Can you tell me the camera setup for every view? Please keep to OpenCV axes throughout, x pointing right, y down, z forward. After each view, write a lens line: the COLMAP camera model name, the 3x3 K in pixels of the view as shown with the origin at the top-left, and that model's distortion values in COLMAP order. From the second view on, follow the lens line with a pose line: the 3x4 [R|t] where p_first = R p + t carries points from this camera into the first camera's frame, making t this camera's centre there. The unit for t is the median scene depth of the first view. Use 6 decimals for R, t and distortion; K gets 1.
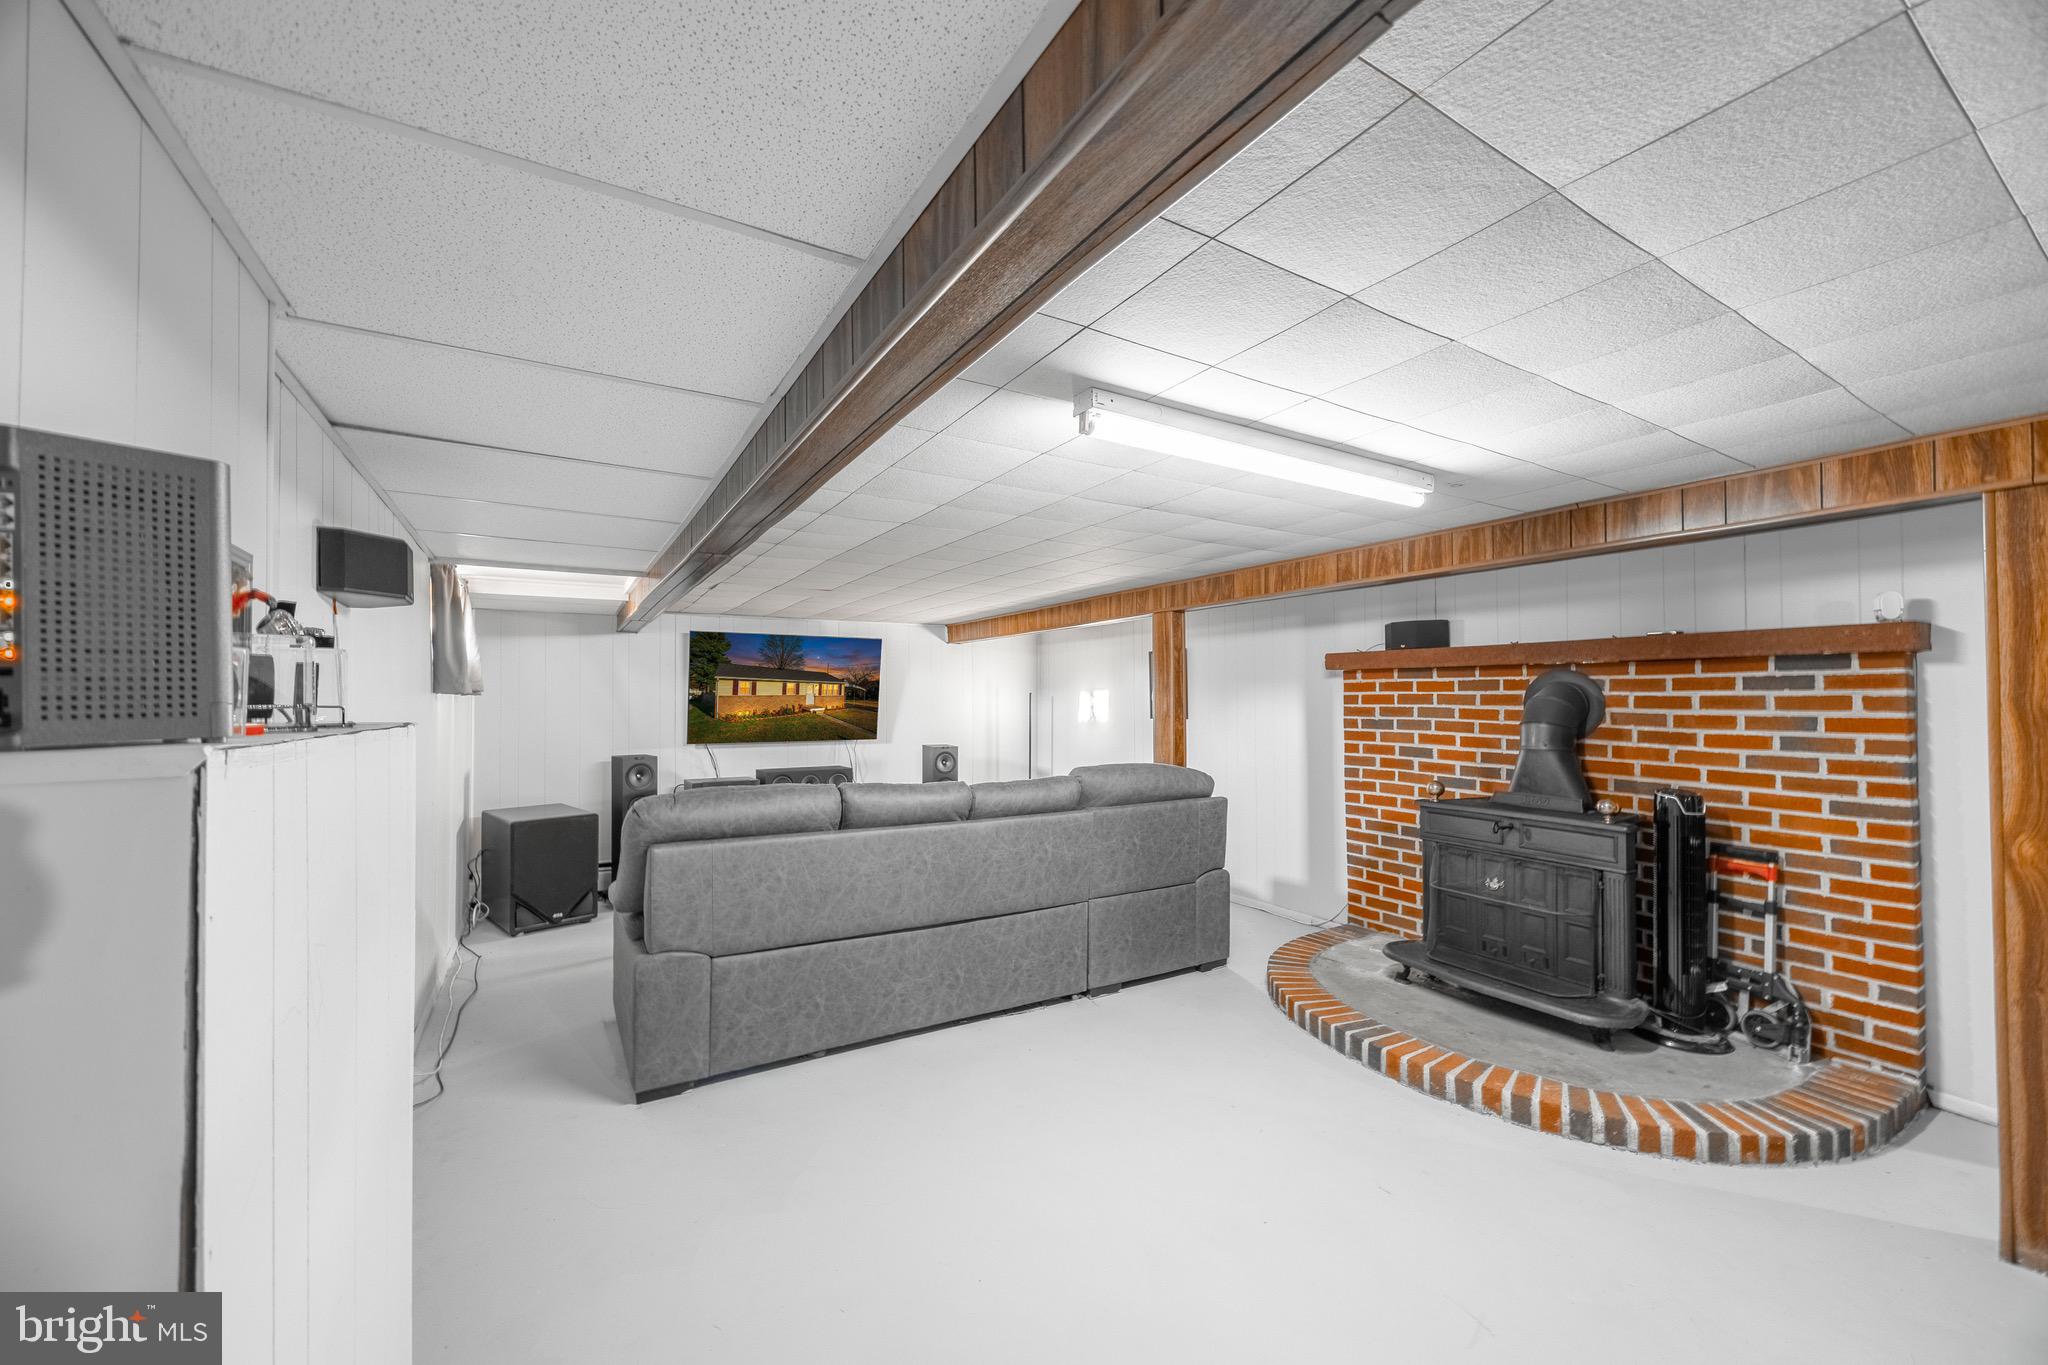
lens RADIAL K [[787.4, 0, 1024.0], [0, 787.4, 682.5], [0, 0, 1]] dist [-0.001767, -0.000062]
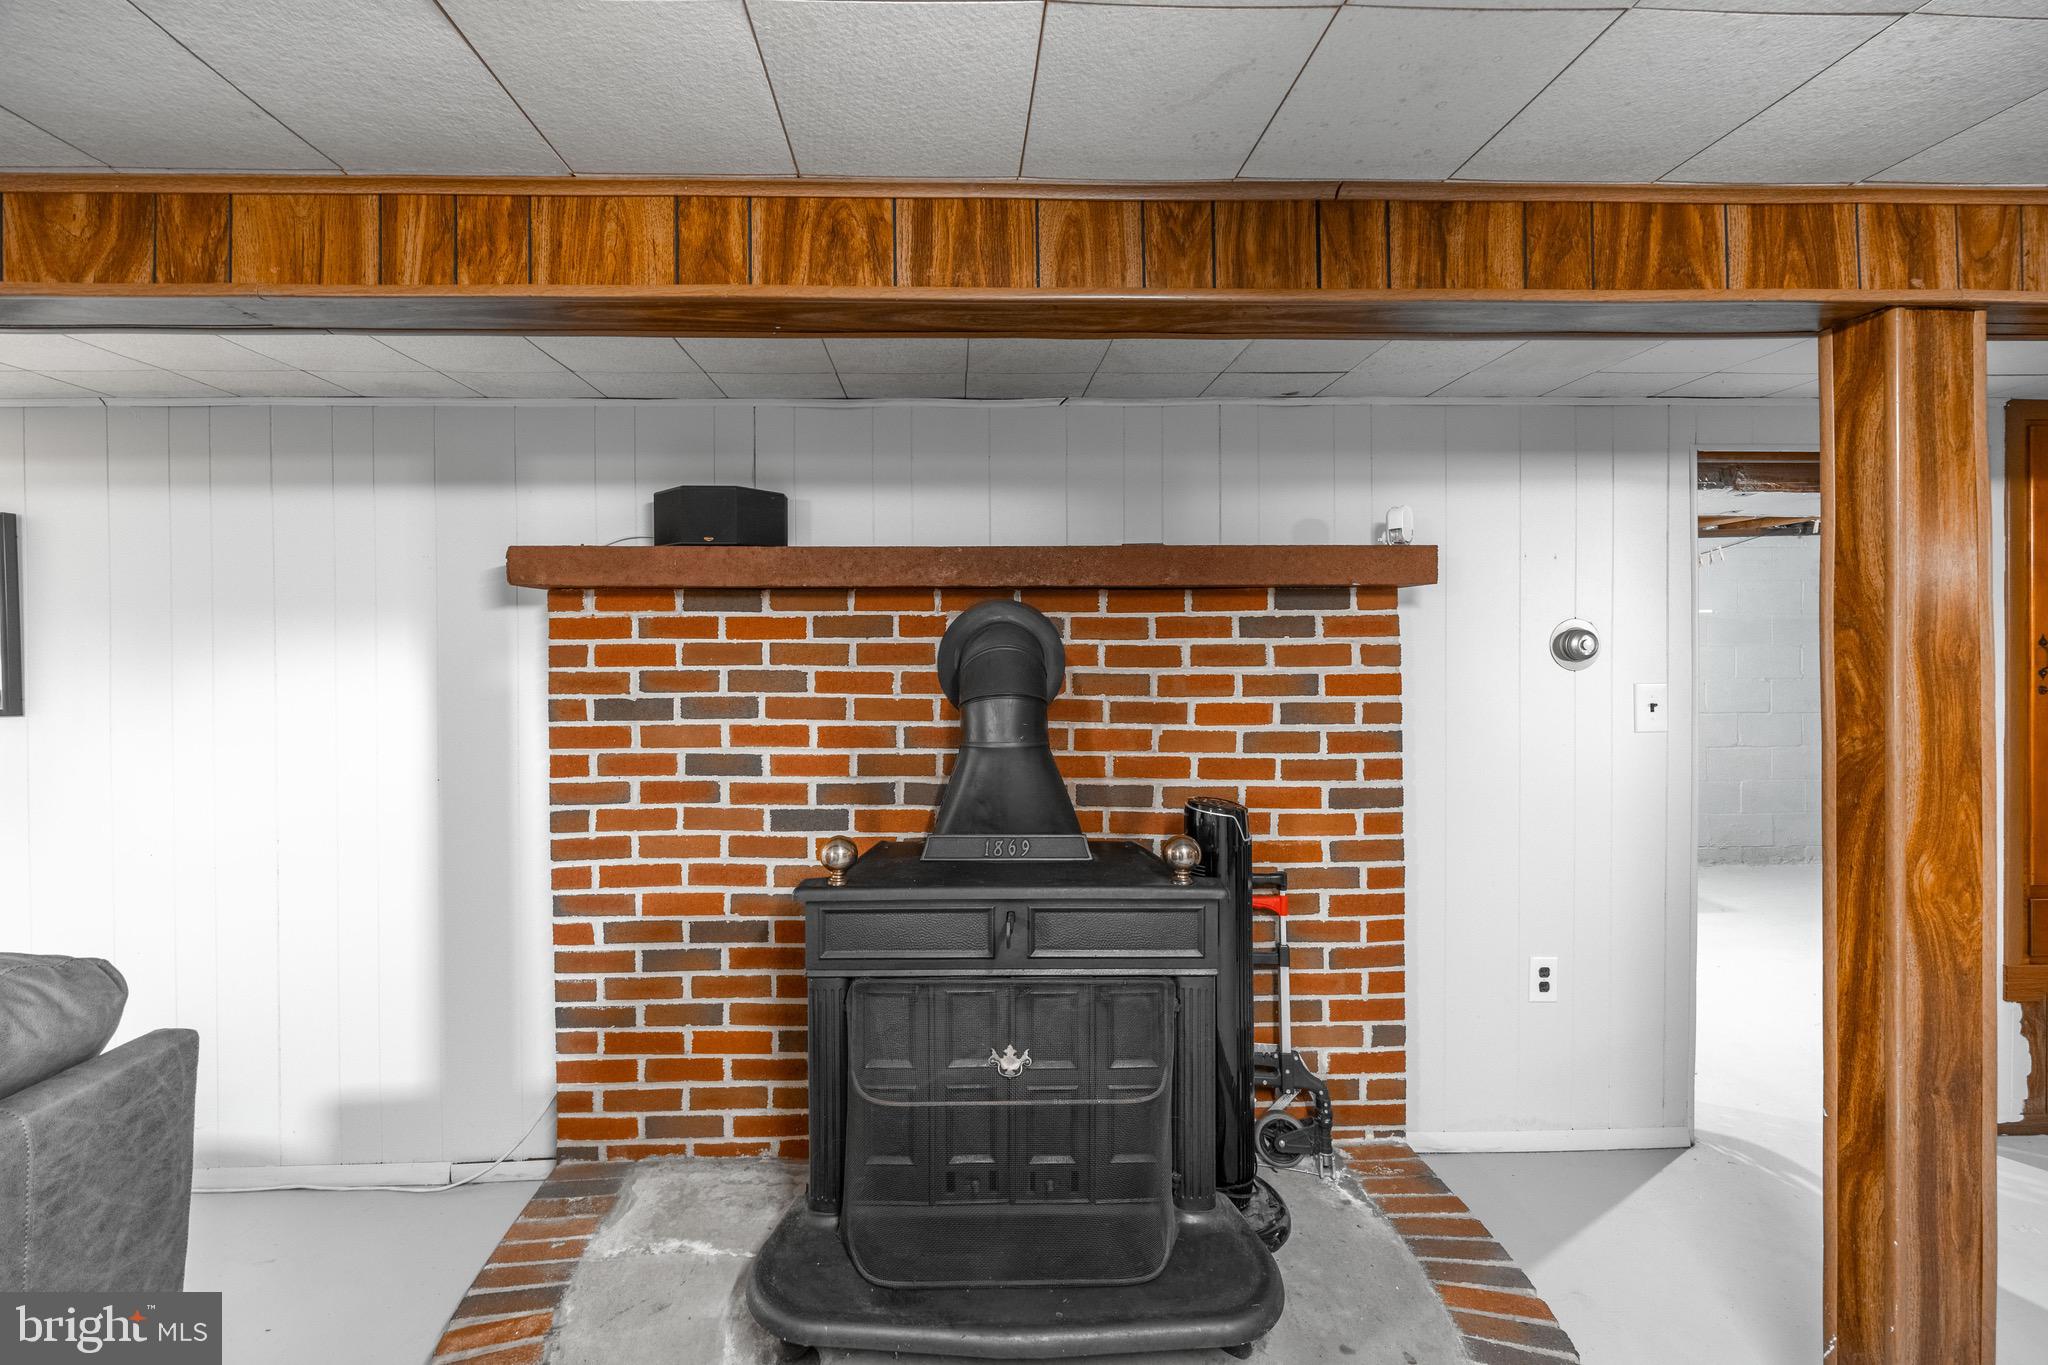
lens RADIAL K [[836.8, 0, 1019.3], [0, 836.8, 654.5], [0, 0, 1]] dist [-0.001463, 0.000018]
pose [[0.495311, -0.001268, 0.868715, 0.177052], [-0.010908, 0.999911, 0.007679, 0.019085], [-0.868647, -0.013279, 0.495253, 0.726548]]
